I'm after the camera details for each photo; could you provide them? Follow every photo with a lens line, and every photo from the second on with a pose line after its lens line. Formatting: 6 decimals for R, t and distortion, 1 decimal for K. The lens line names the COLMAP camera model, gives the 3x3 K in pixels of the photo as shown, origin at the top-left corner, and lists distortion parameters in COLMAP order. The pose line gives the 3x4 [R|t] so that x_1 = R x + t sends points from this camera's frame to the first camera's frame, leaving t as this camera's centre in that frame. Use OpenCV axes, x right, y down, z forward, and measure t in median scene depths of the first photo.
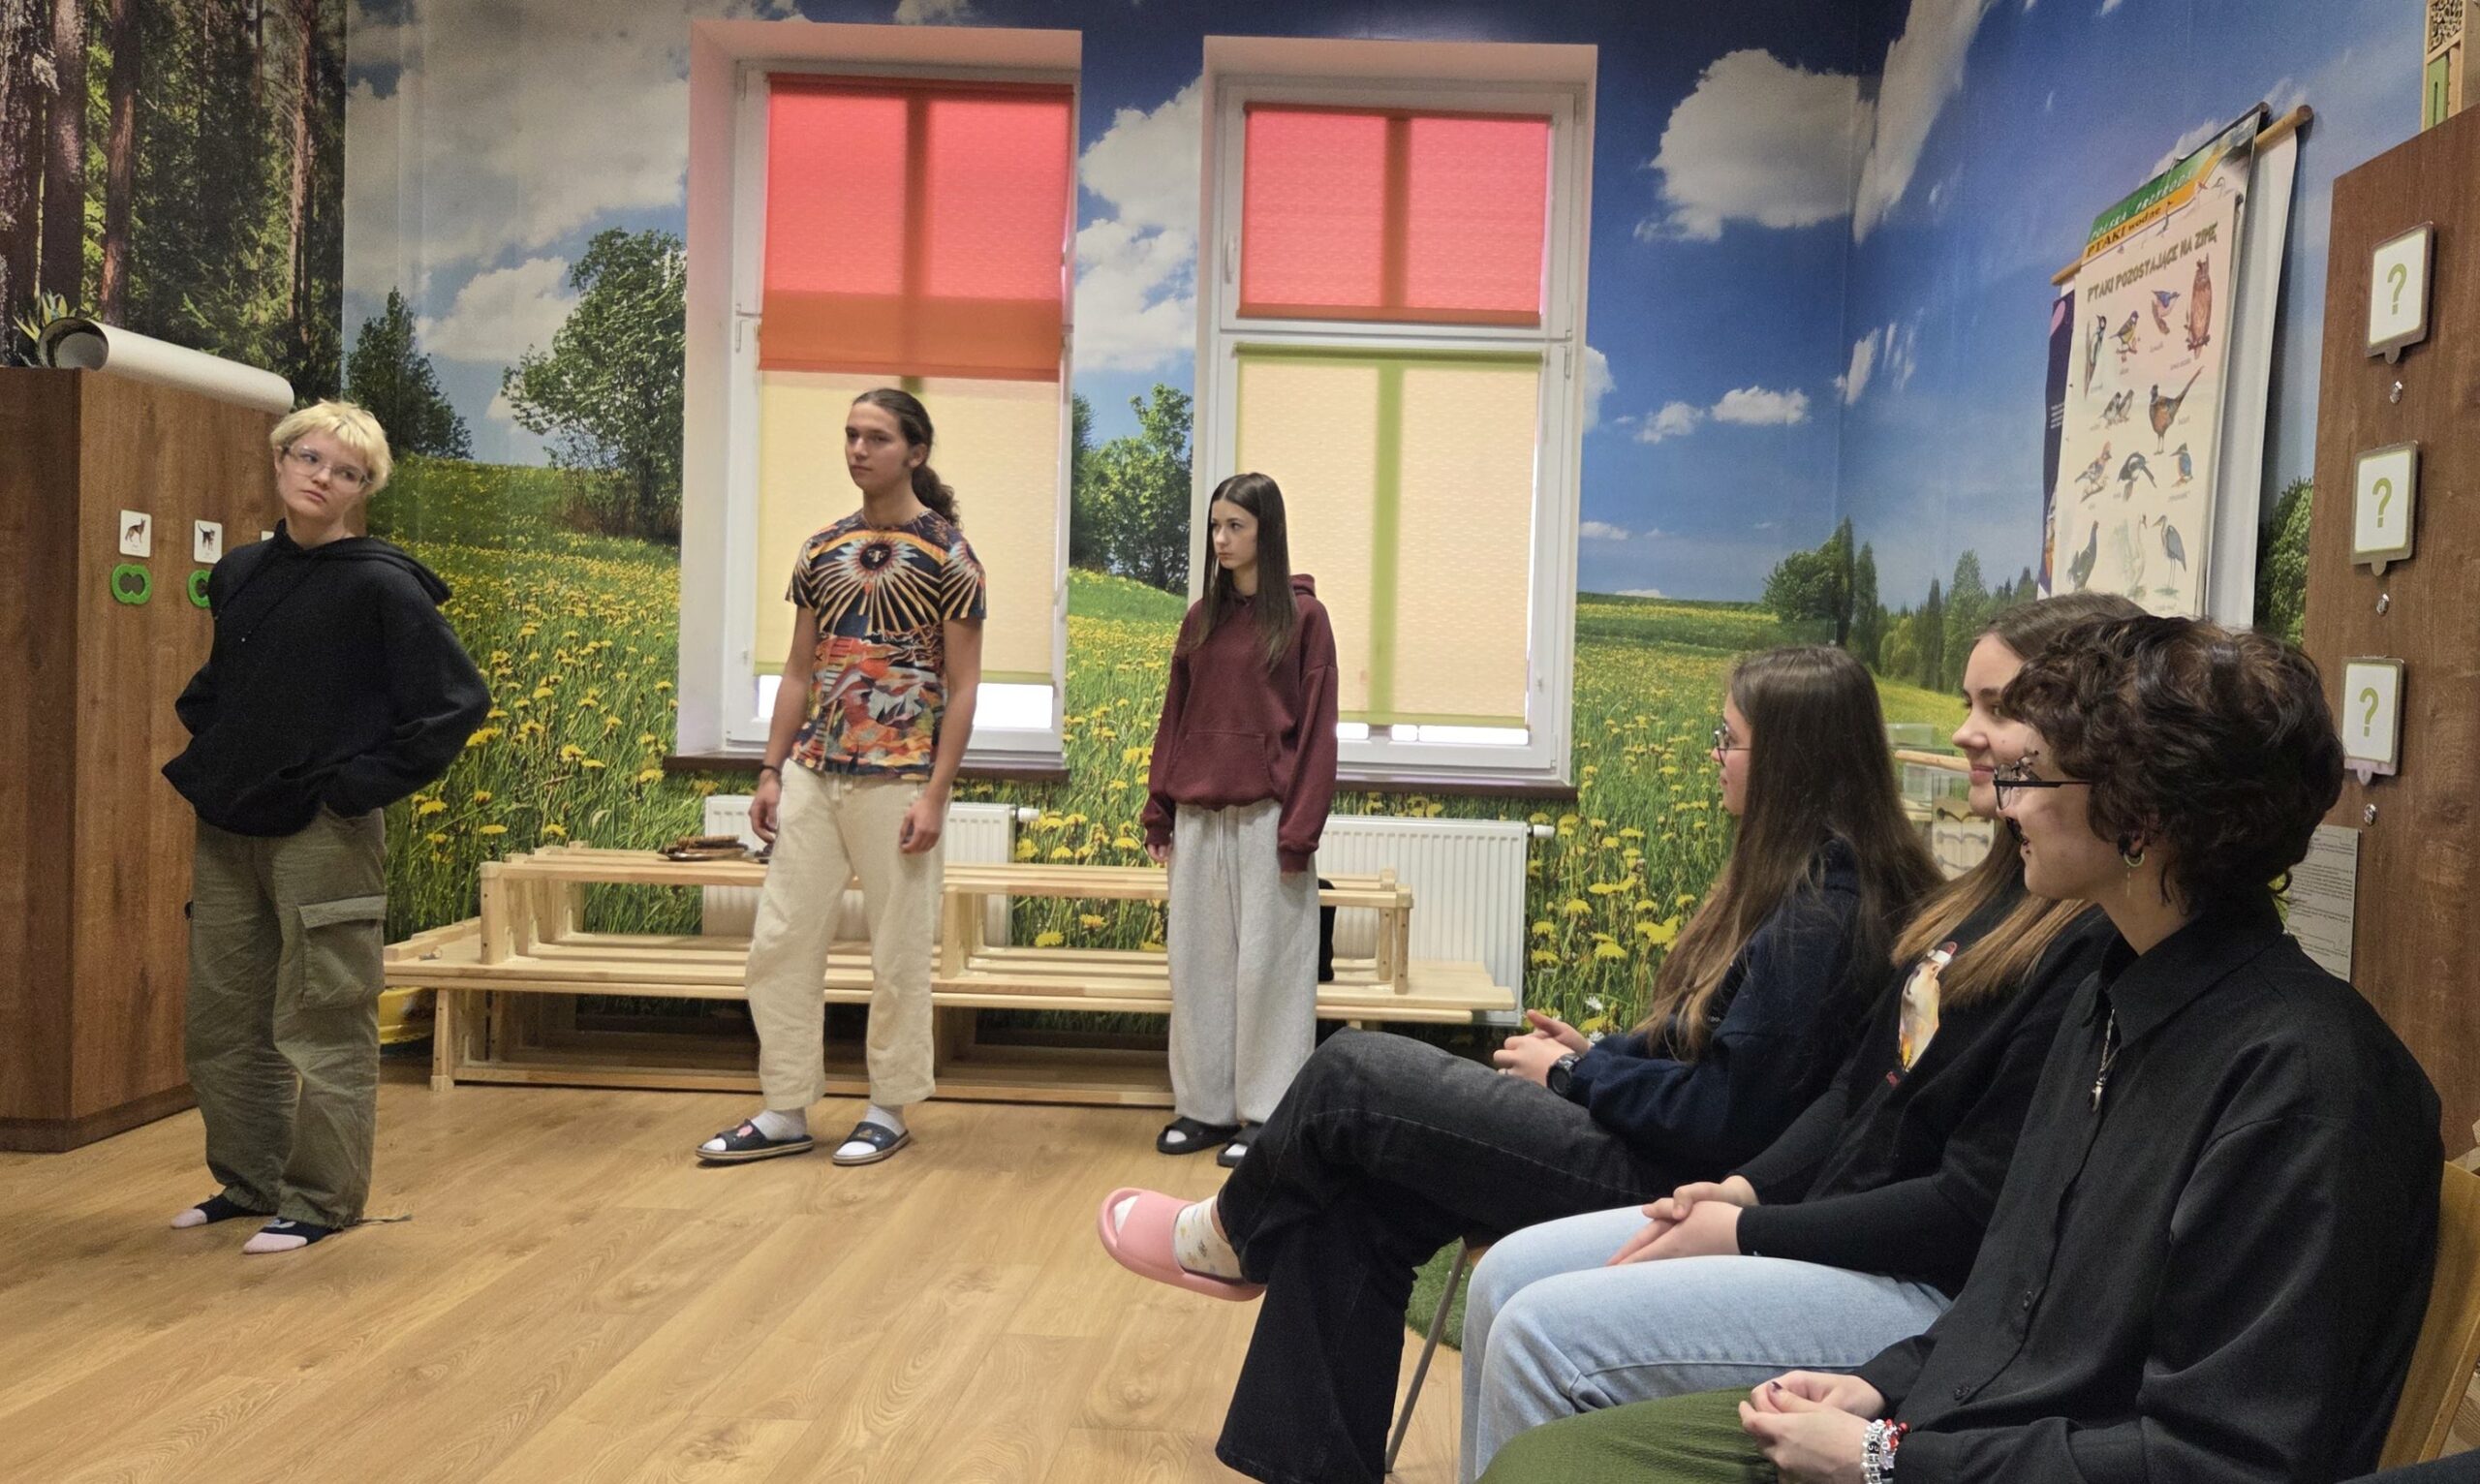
lens RADIAL K [[1810.4, 0, 1358.9], [0, 1810.4, 713.7], [0, 0, 1]] dist [0.082248, -0.074518]
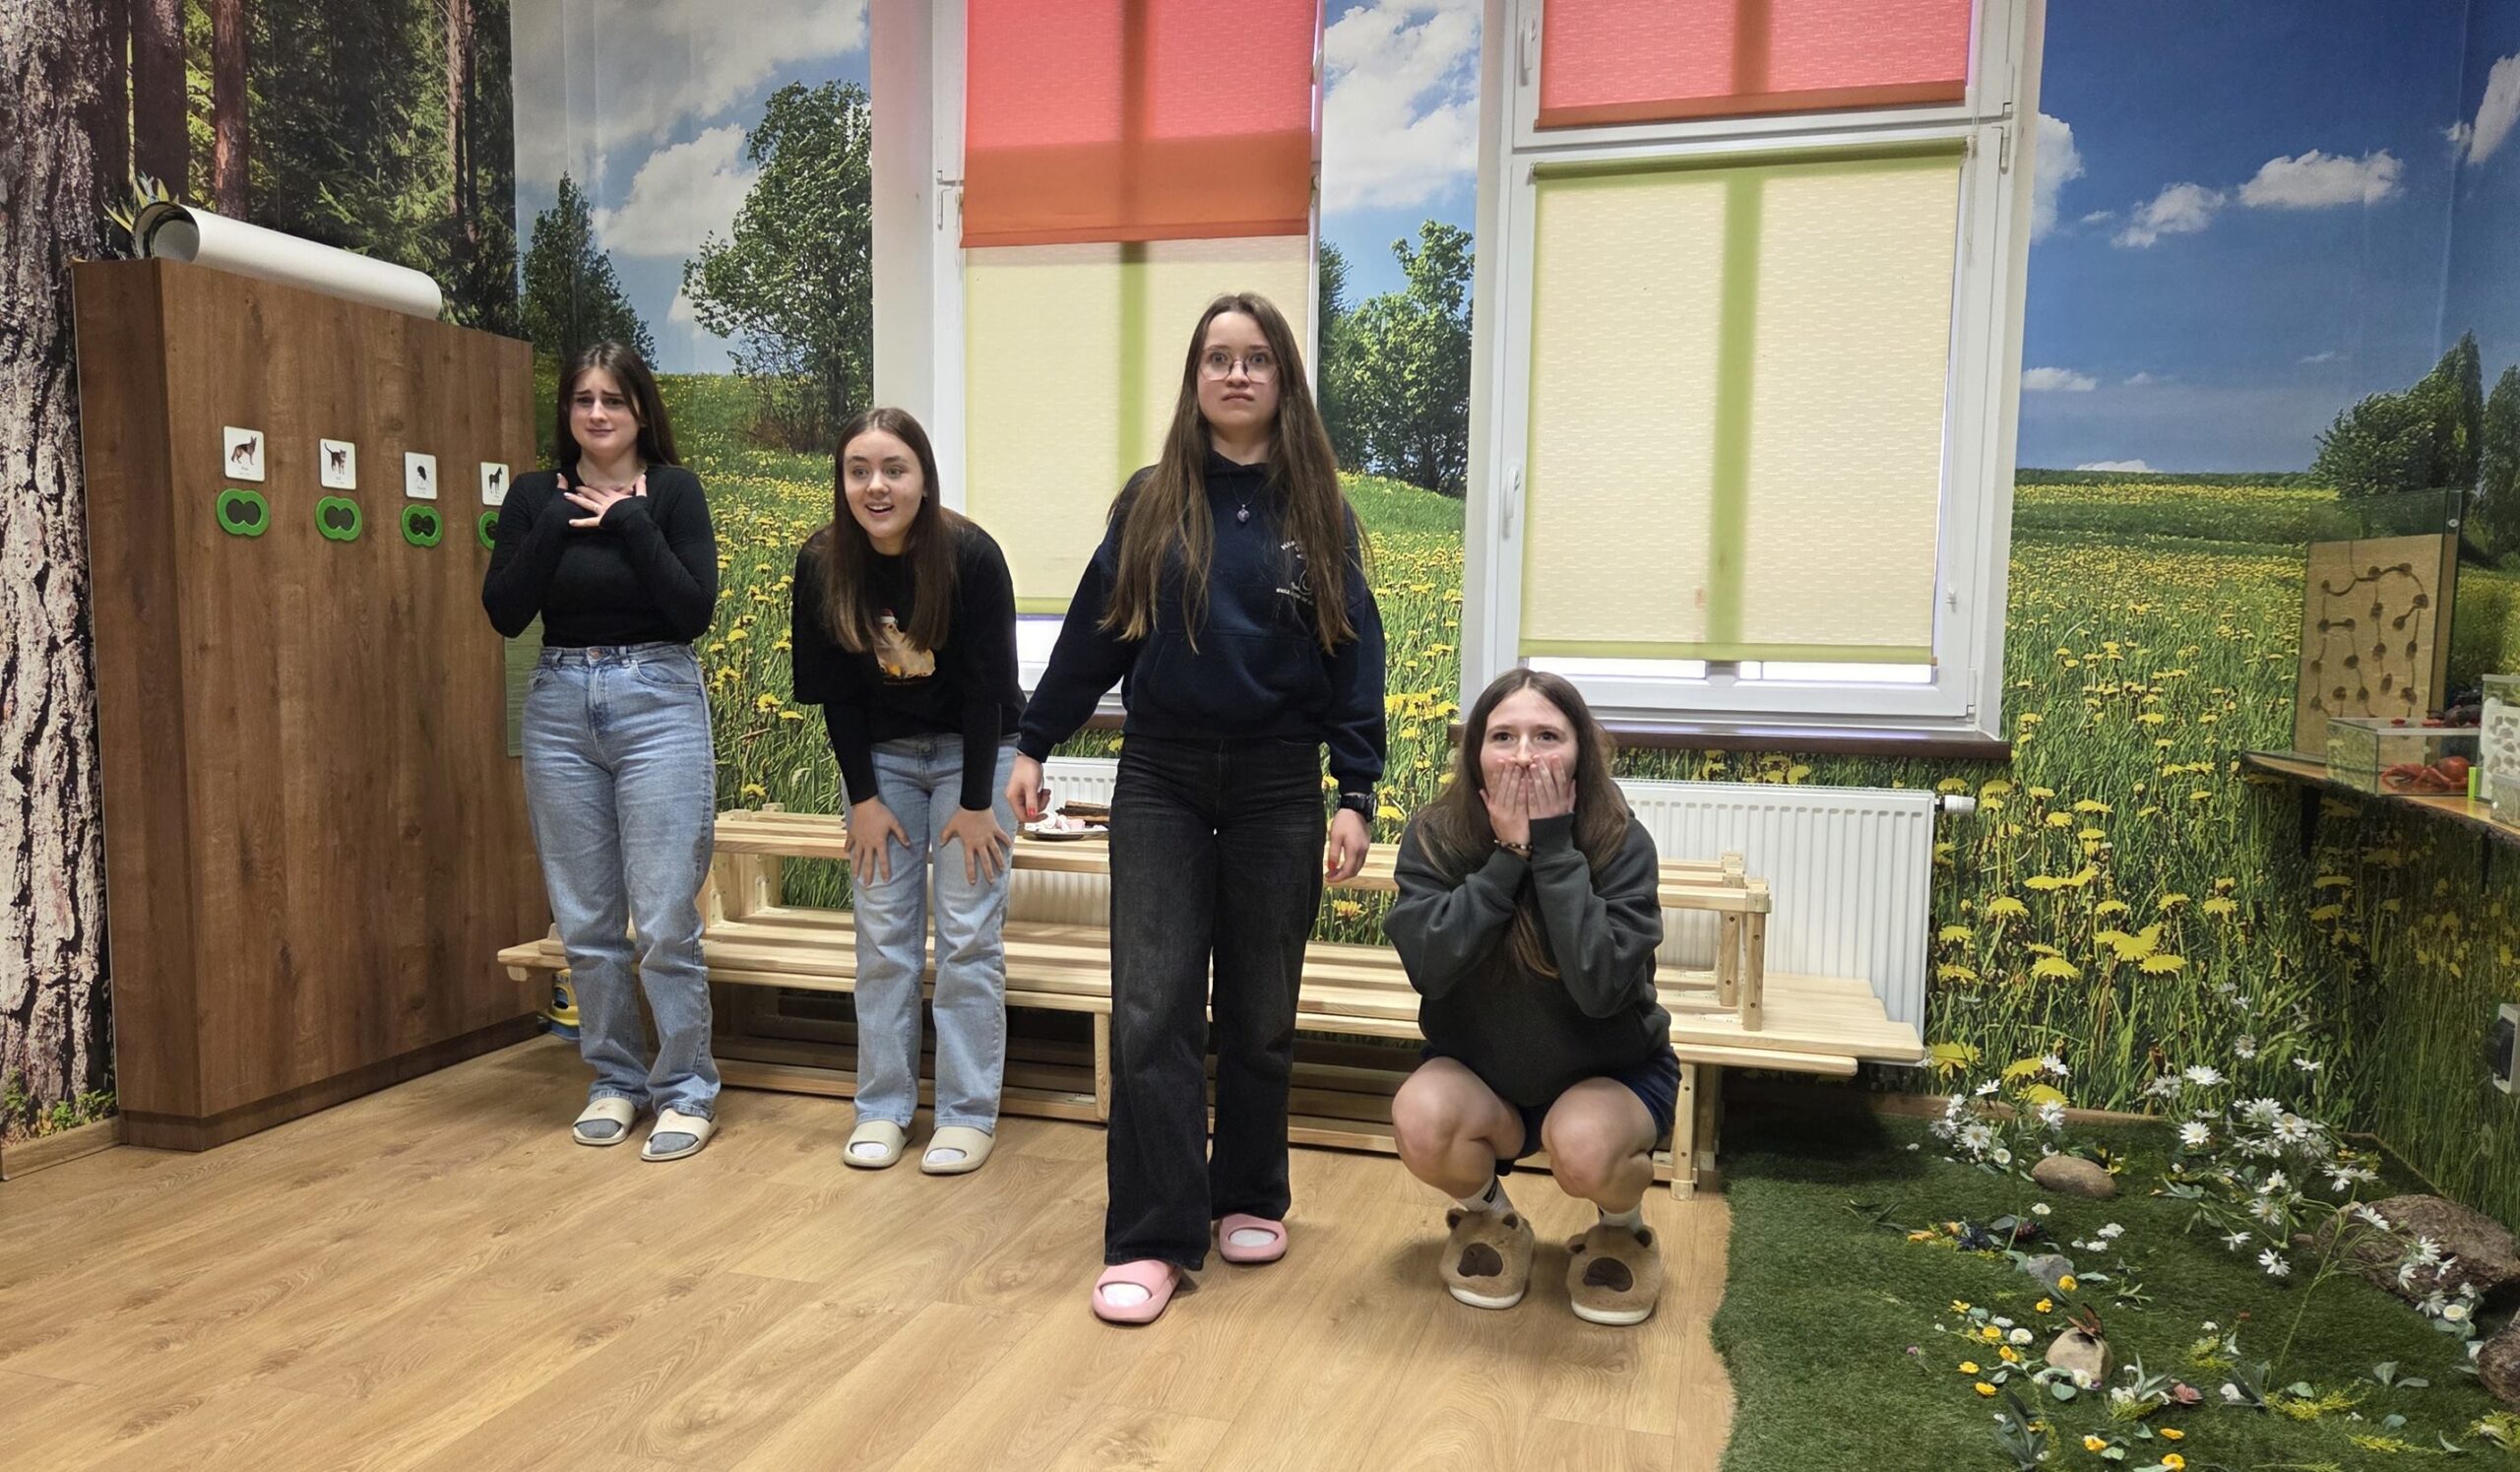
lens RADIAL K [[1818.0, 0, 1197.3], [0, 1818.0, 789.1], [0, 0, 1]] dist [0.073525, -0.055431]
pose [[0.965198, 0.006604, -0.261437, -0.000164], [0.012369, 0.997410, 0.070860, 0.002985], [0.261227, -0.071627, 0.962616, 0.208658]]
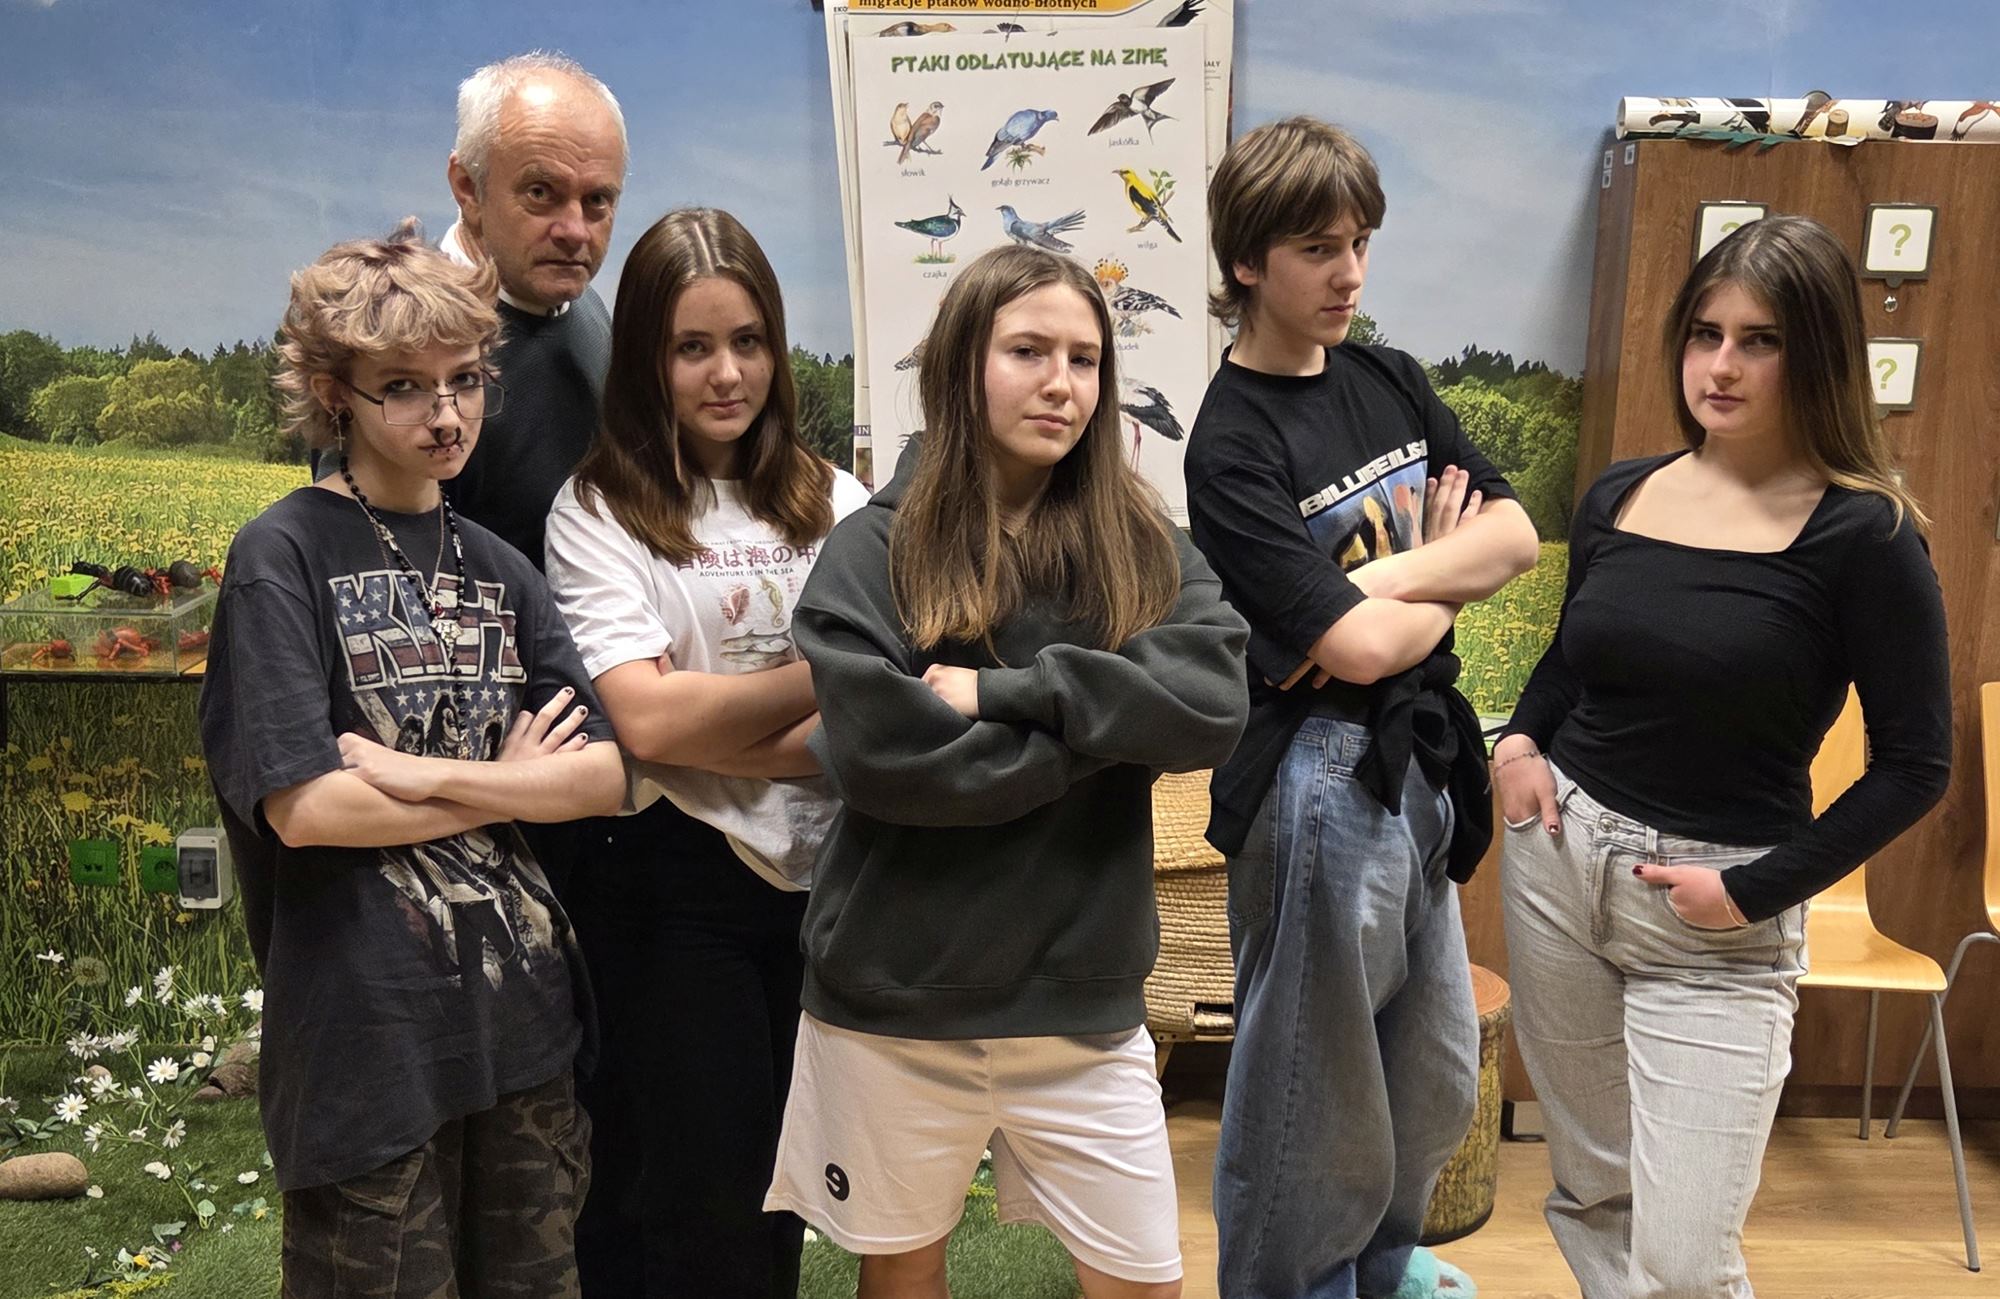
lens RADIAL K [[2127.9, 0, 1007.1], [0, 2127.9, 801.0], [0, 0, 1]] dist [0.100790, -0.120501]
pose [[-0.041282, -0.268853, 0.962296, -0.477870], [0.007901, 0.962999, 0.269389, -0.093698], [-0.999116, 0.018724, -0.037630, 0.597250]]
